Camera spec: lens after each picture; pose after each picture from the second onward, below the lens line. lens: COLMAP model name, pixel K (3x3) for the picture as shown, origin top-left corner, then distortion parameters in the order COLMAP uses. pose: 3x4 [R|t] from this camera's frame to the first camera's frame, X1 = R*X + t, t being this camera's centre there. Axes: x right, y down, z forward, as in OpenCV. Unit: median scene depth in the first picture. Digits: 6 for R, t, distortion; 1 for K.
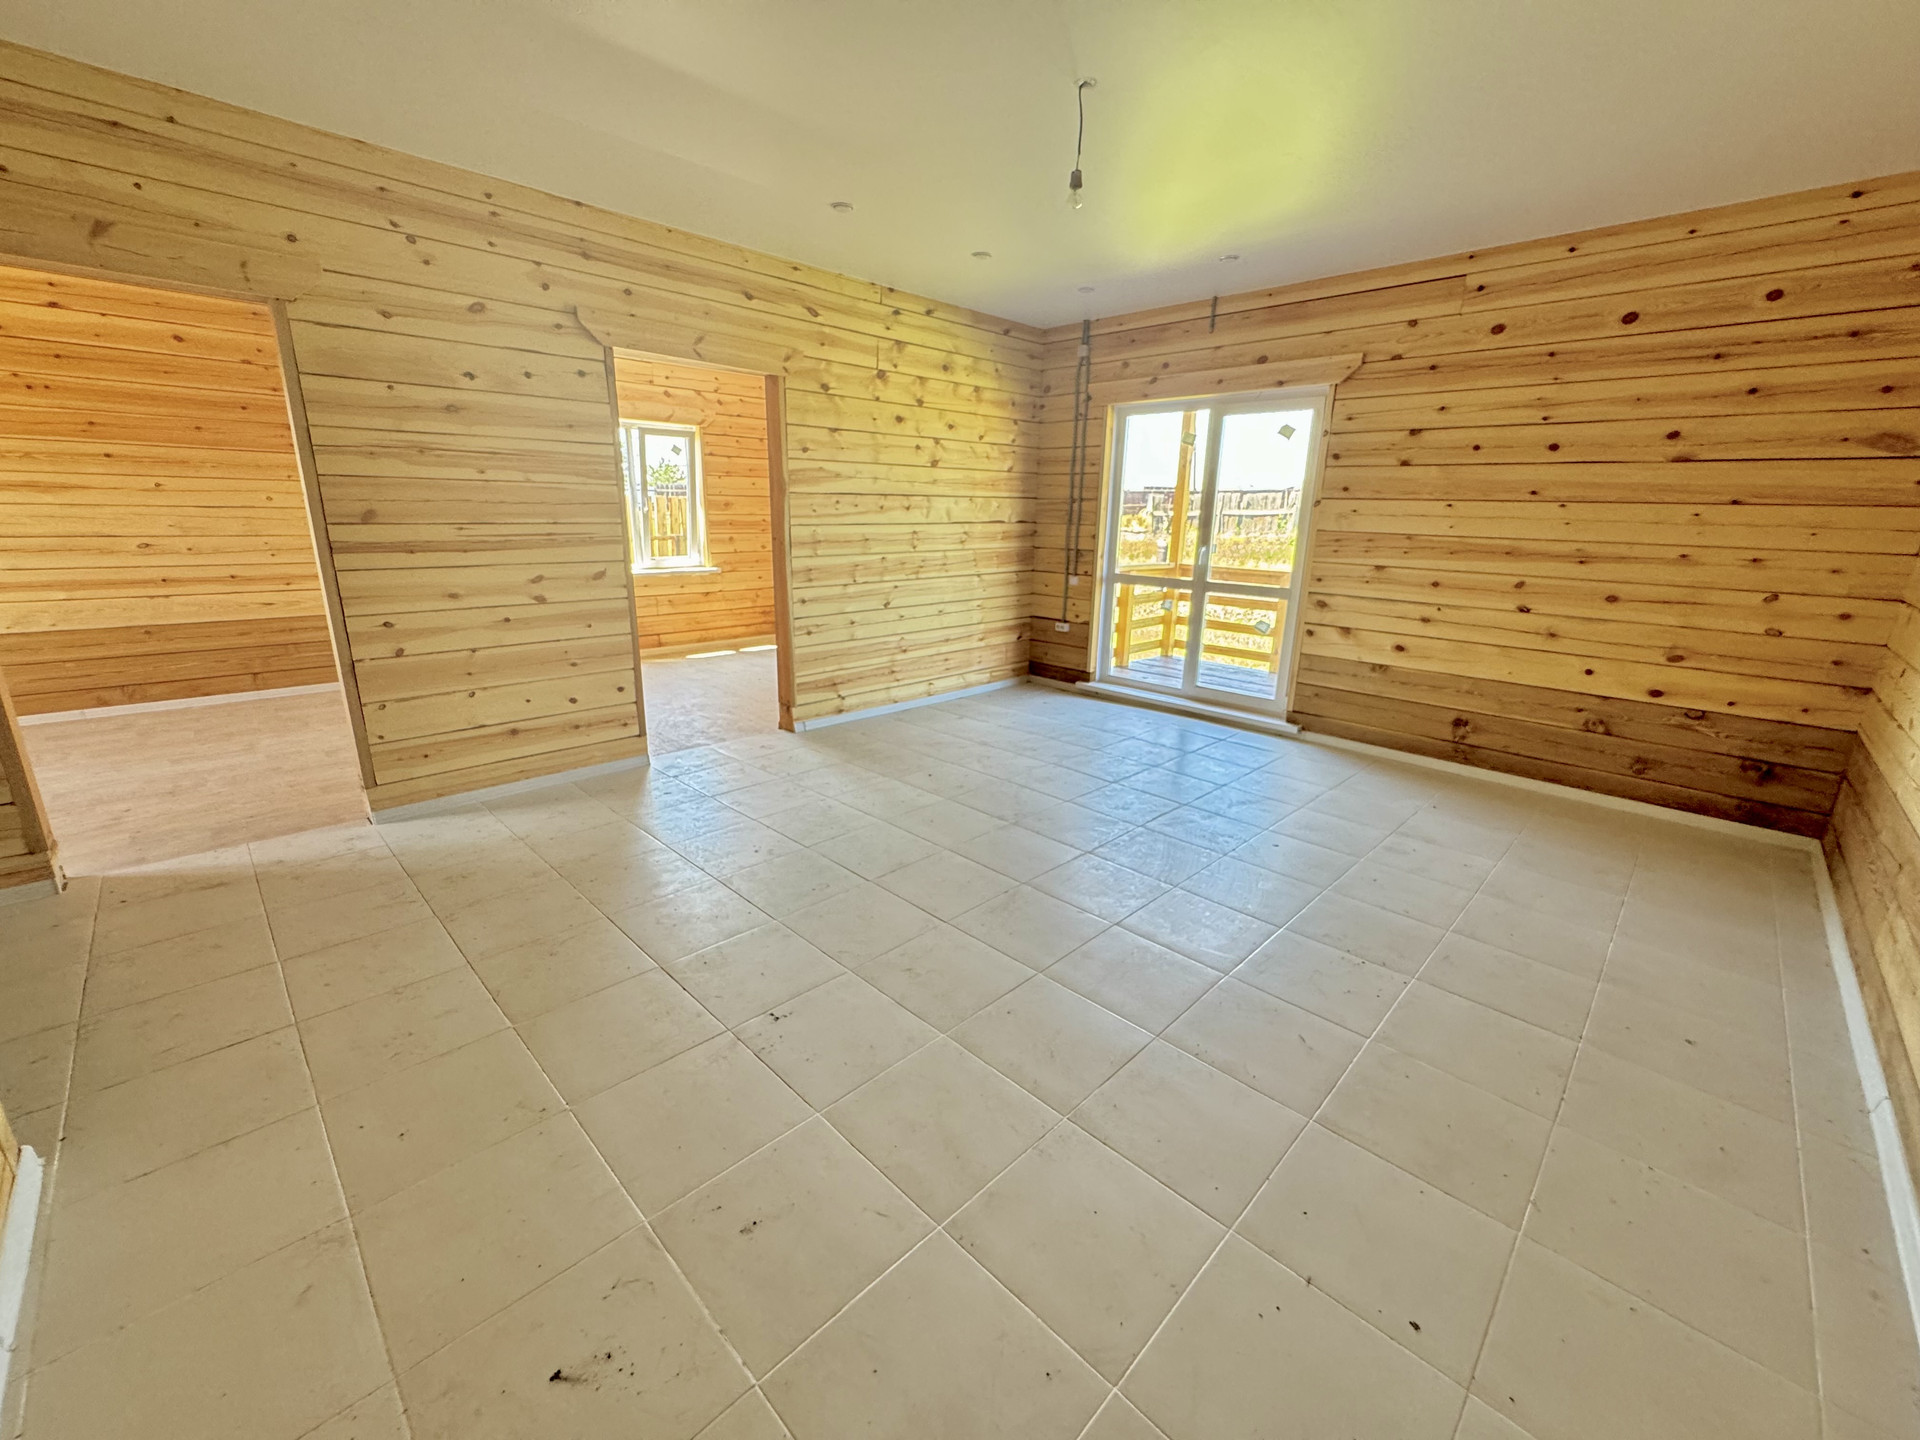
lens RADIAL K [[770.9, 0, 954.8], [0, 770.9, 718.2], [0, 0, 1]] dist [-0.002890, 0.001249]
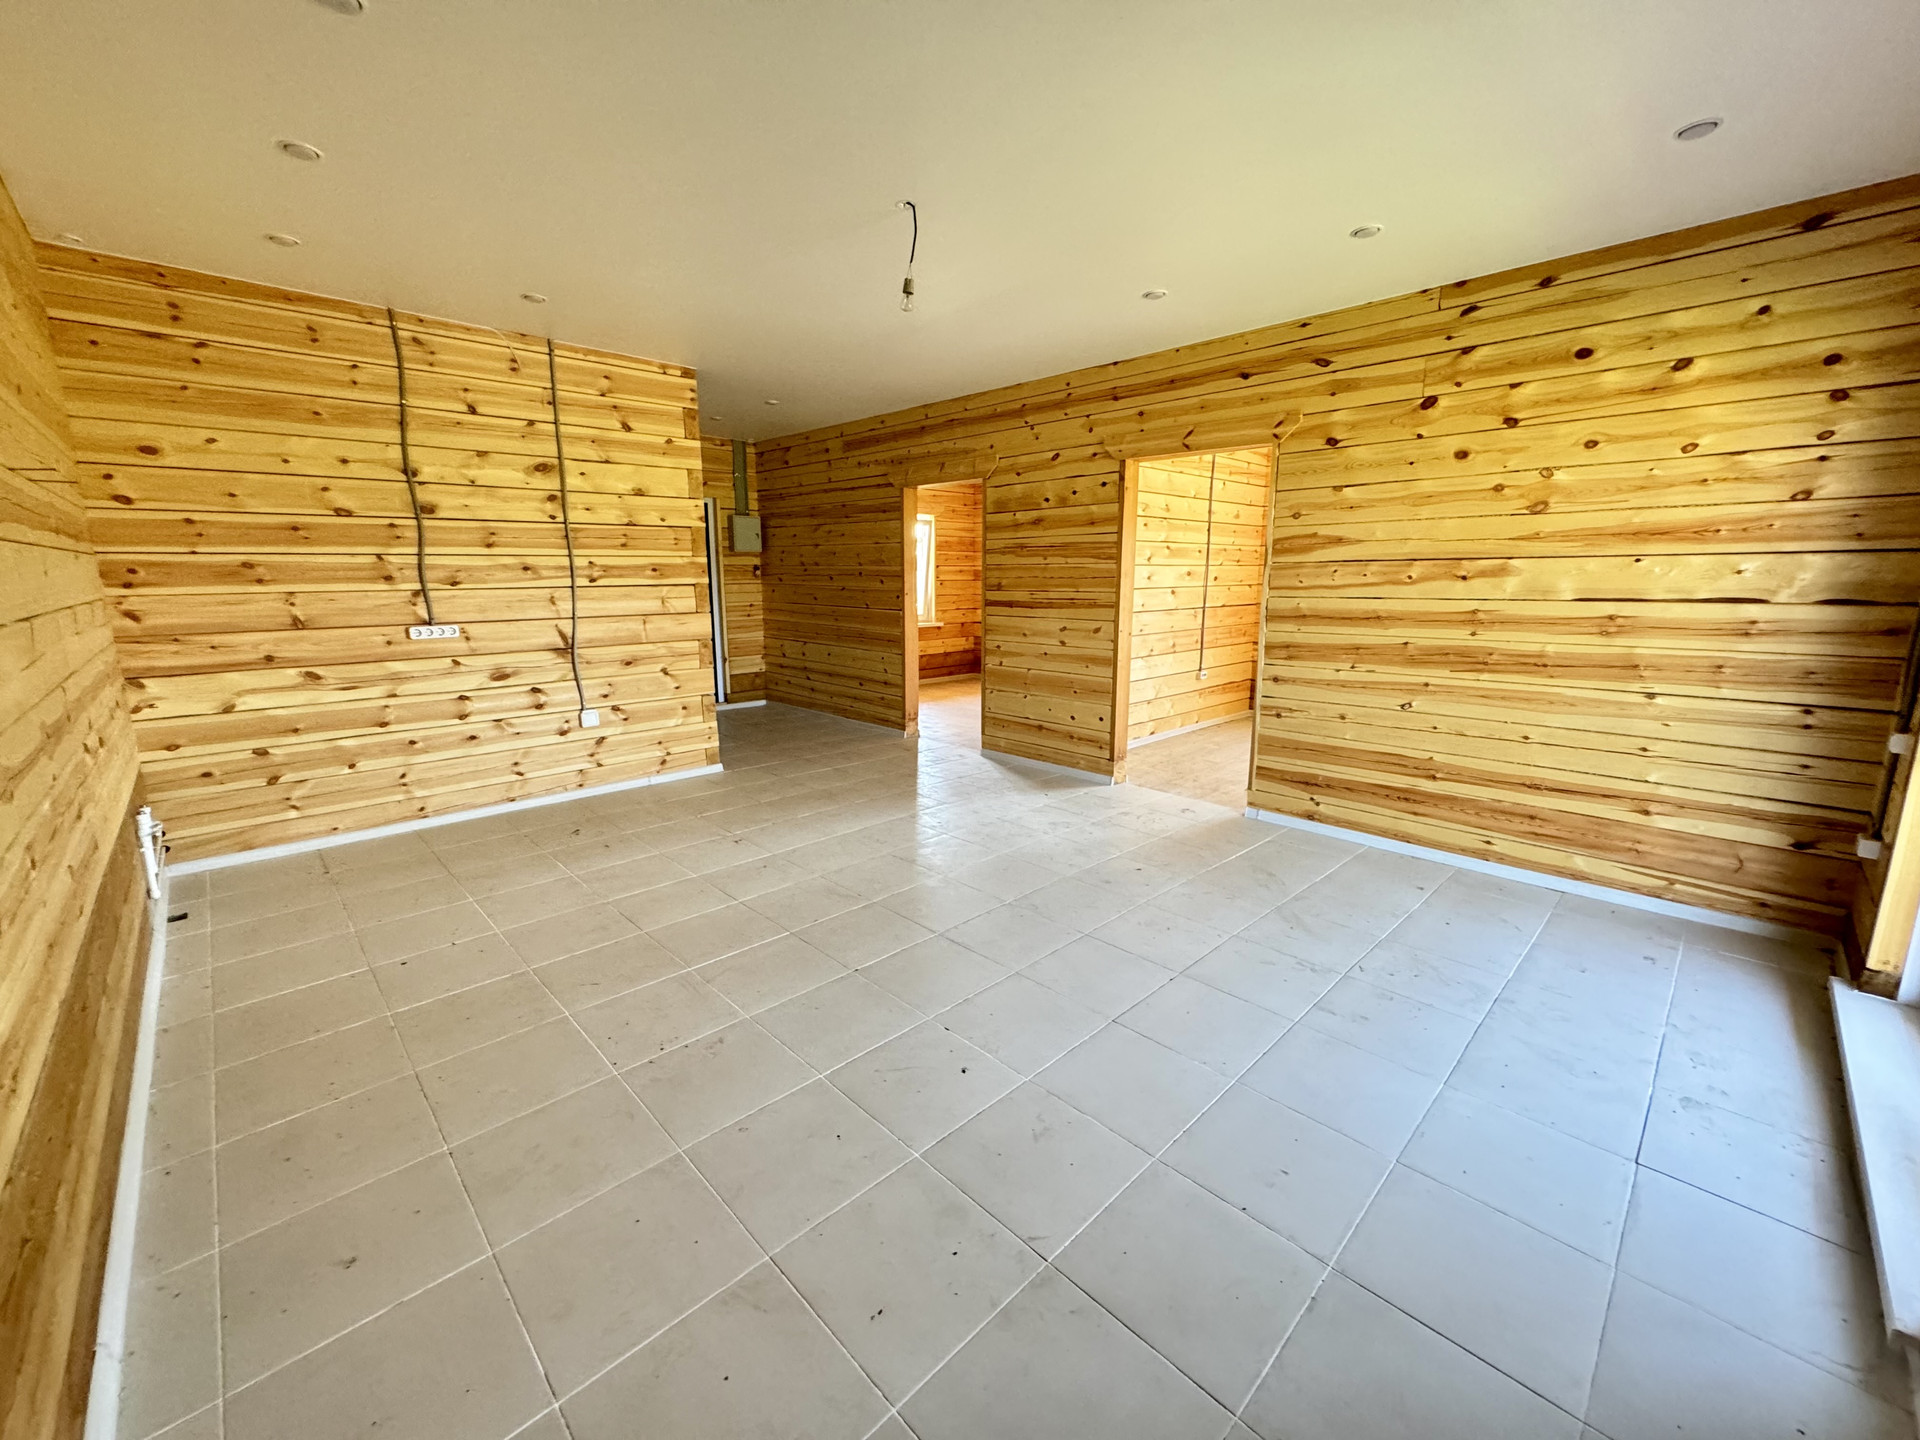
lens RADIAL K [[770.9, 0, 963.6], [0, 770.9, 720.0], [0, 0, 1]] dist [-0.002890, 0.001249]
pose [[-0.012541, 0.166456, -0.985969, 0.718393], [-0.262200, 0.950995, 0.163887, -0.160419], [0.964932, 0.260577, 0.031718, 0.634831]]
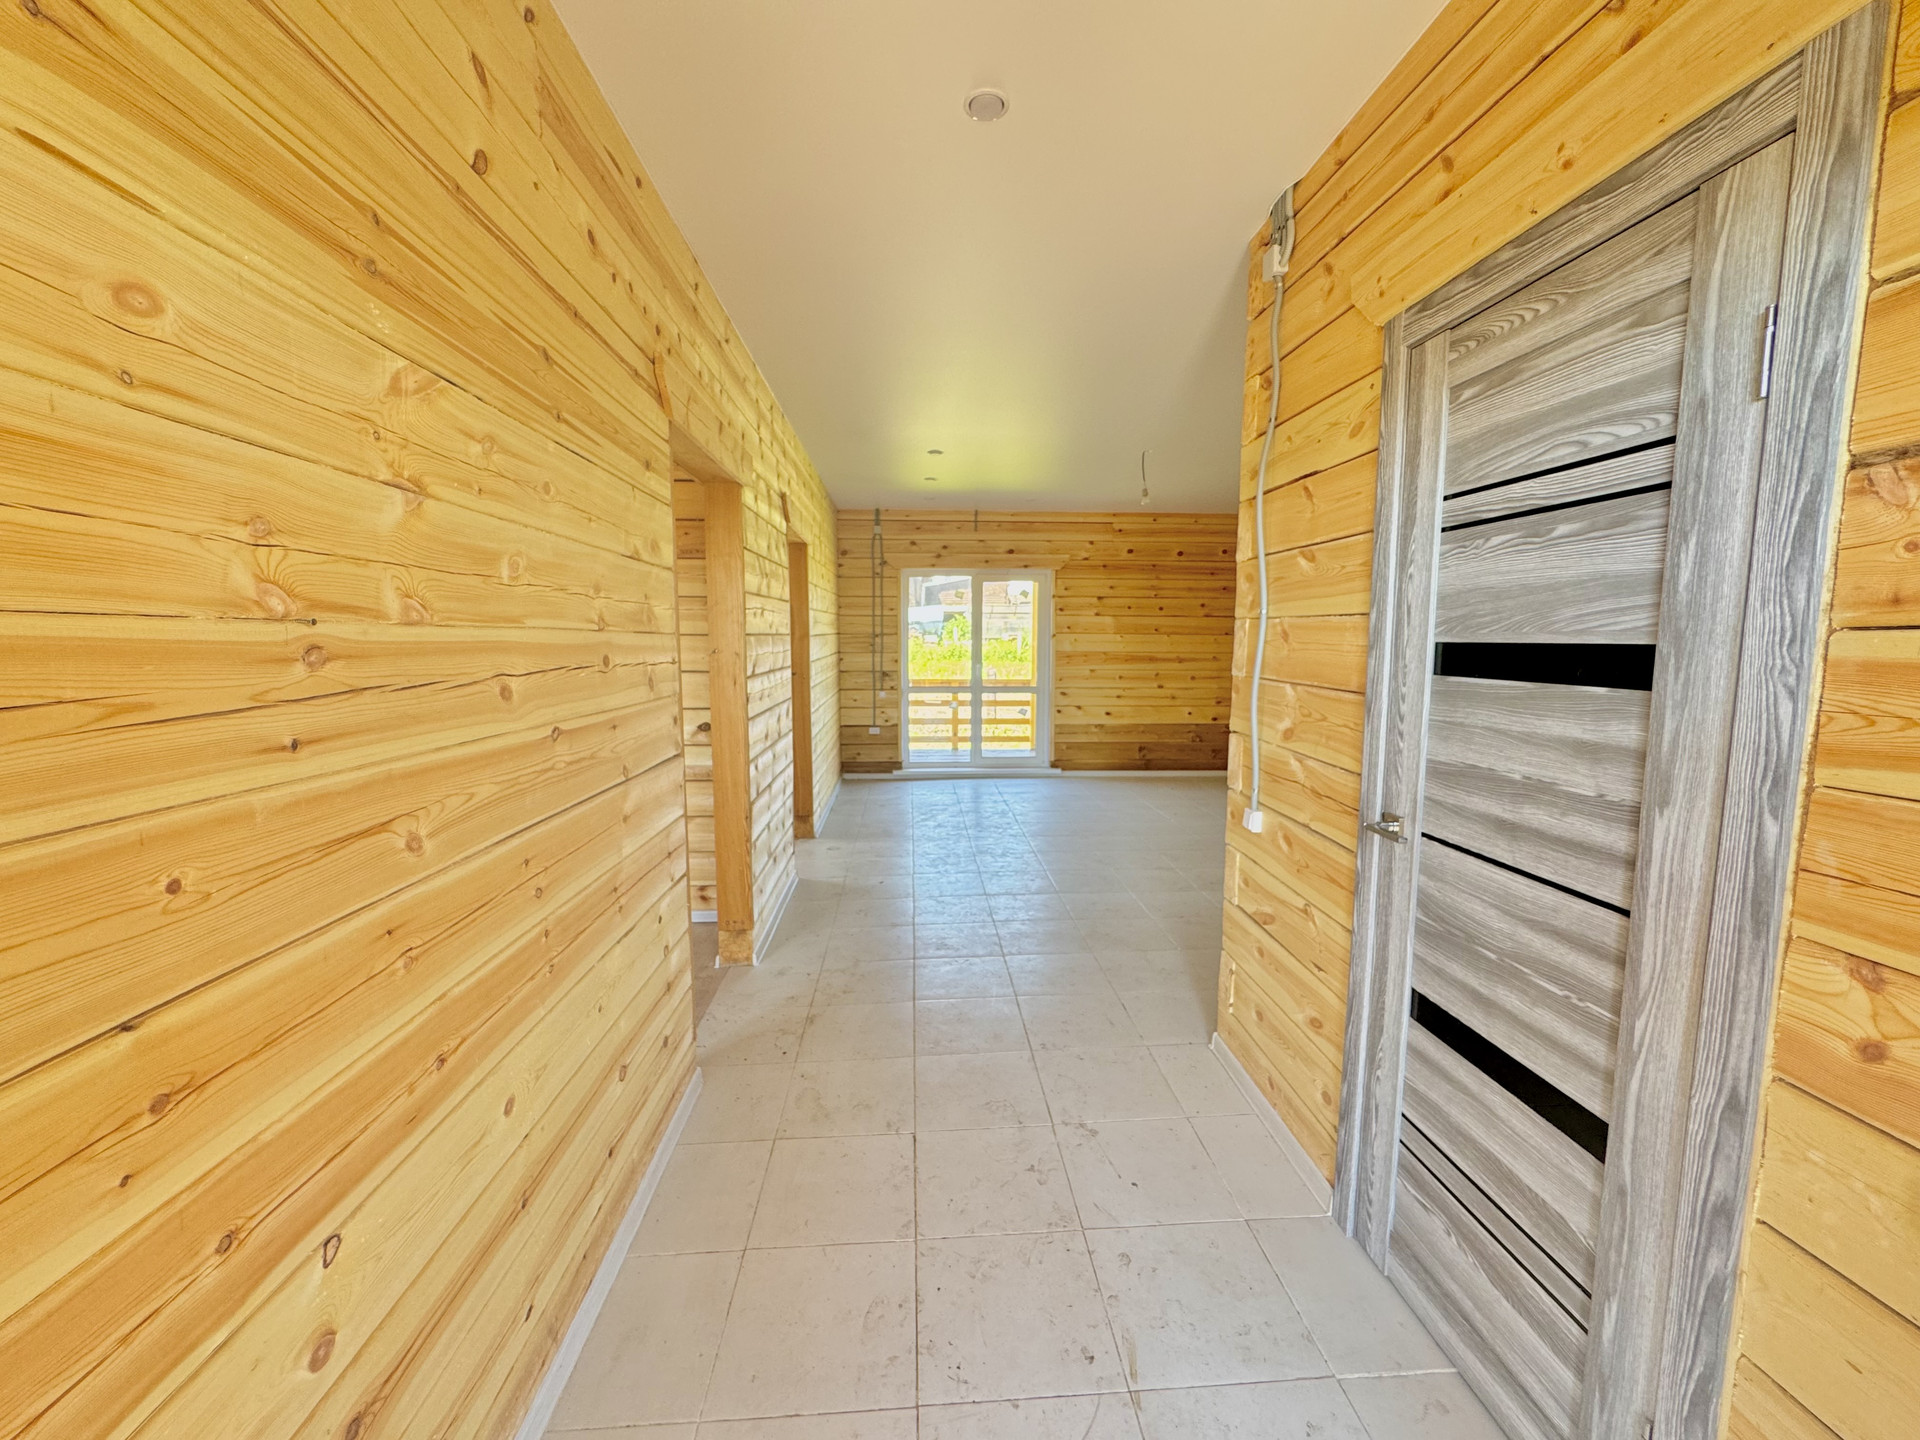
lens RADIAL K [[770.9, 0, 955.3], [0, 770.9, 715.6], [0, 0, 1]] dist [-0.002890, 0.001249]
pose [[0.666398, -0.101242, 0.738690, -0.923622], [0.206659, 0.977002, -0.052530, -0.061820], [-0.716383, 0.187663, 0.671995, 0.047495]]
